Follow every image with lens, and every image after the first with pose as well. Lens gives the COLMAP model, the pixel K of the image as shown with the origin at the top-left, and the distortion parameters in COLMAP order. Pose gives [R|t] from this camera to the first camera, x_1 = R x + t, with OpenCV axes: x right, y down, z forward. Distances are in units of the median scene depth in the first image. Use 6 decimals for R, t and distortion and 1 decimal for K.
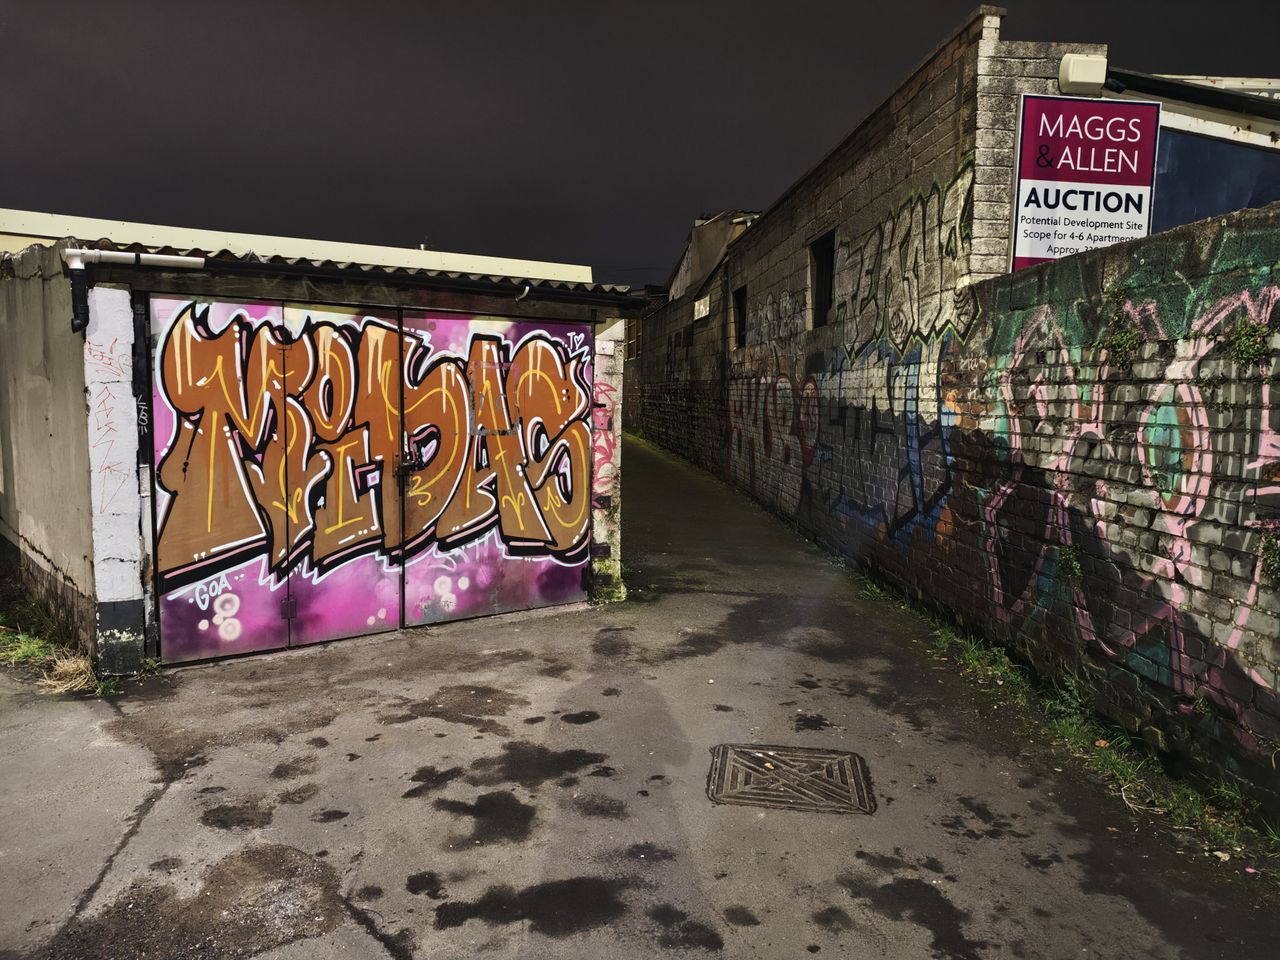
lens RADIAL K [[913.0, 0, 646.6], [0, 913.0, 486.9], [0, 0, 1]] dist [0.058989, -0.138605]
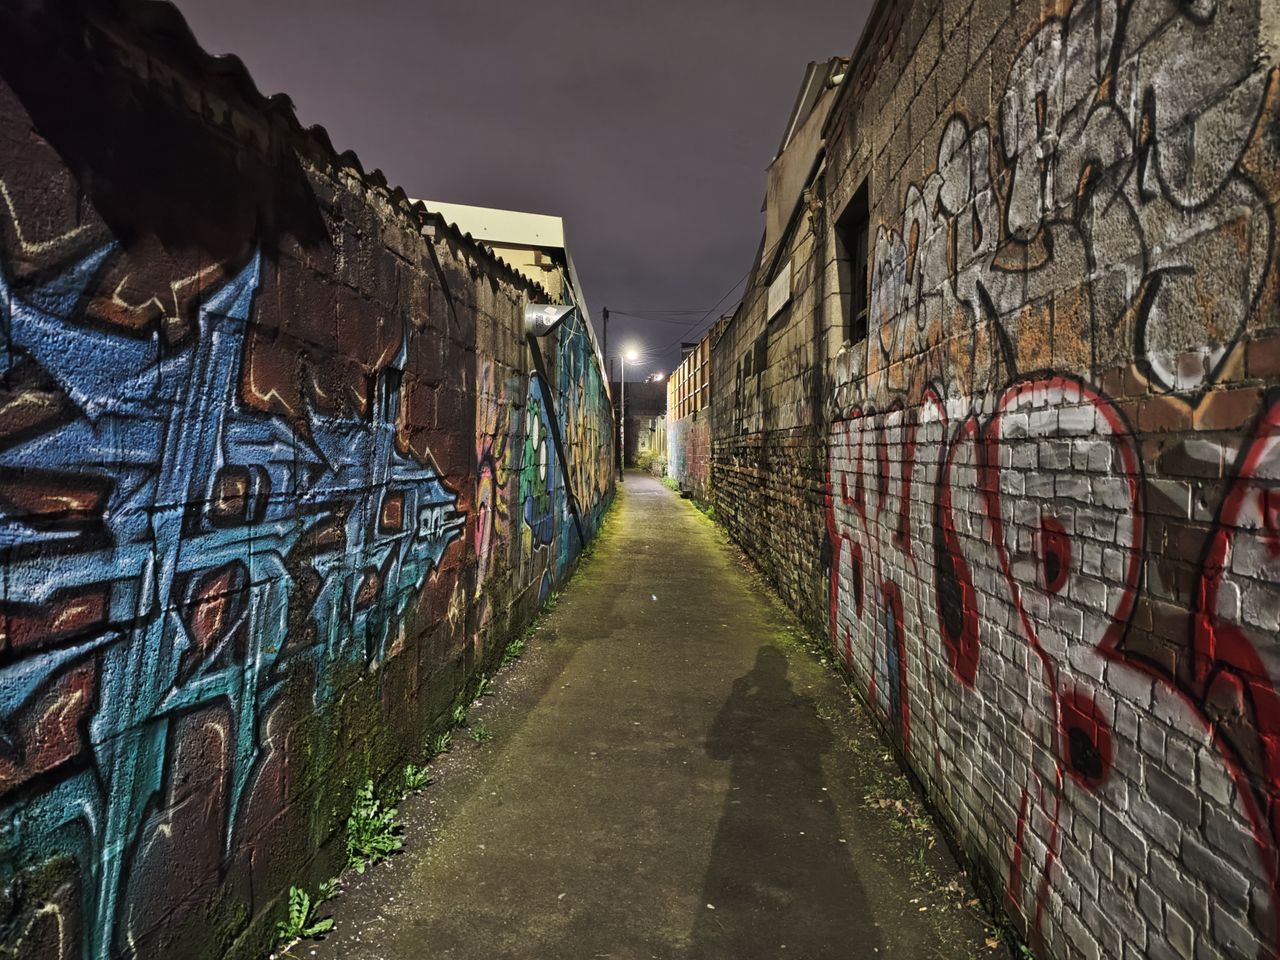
lens RADIAL K [[908.7, 0, 642.3], [0, 908.7, 489.3], [0, 0, 1]] dist [0.090849, -0.174115]
pose [[0.991447, -0.010271, -0.130106, 0.155925], [0.001978, 0.997967, -0.063708, -0.157007], [0.130496, 0.062906, 0.989451, 1.506610]]
